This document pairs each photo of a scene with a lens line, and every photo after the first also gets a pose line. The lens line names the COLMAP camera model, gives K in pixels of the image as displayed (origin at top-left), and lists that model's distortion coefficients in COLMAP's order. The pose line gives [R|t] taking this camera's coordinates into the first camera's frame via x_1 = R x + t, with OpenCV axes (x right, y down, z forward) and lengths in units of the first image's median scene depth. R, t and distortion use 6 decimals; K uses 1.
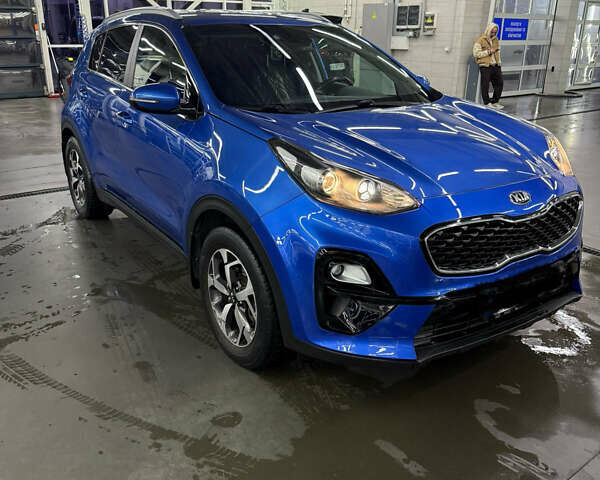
lens RADIAL K [[609.2, 0, 284.4], [0, 609.2, 238.4], [0, 0, 1]] dist [0.054914, -0.004892]
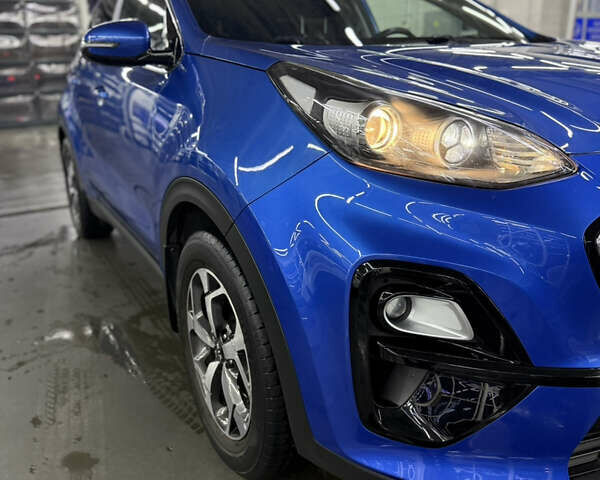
lens RADIAL K [[609.2, 0, 284.4], [0, 609.2, 238.4], [0, 0, 1]] dist [0.054914, -0.004892]
pose [[0.995252, -0.007838, -0.097015, 0.039168], [0.002997, 0.998747, -0.049950, 0.018464], [0.097285, 0.049422, 0.994029, 0.441598]]
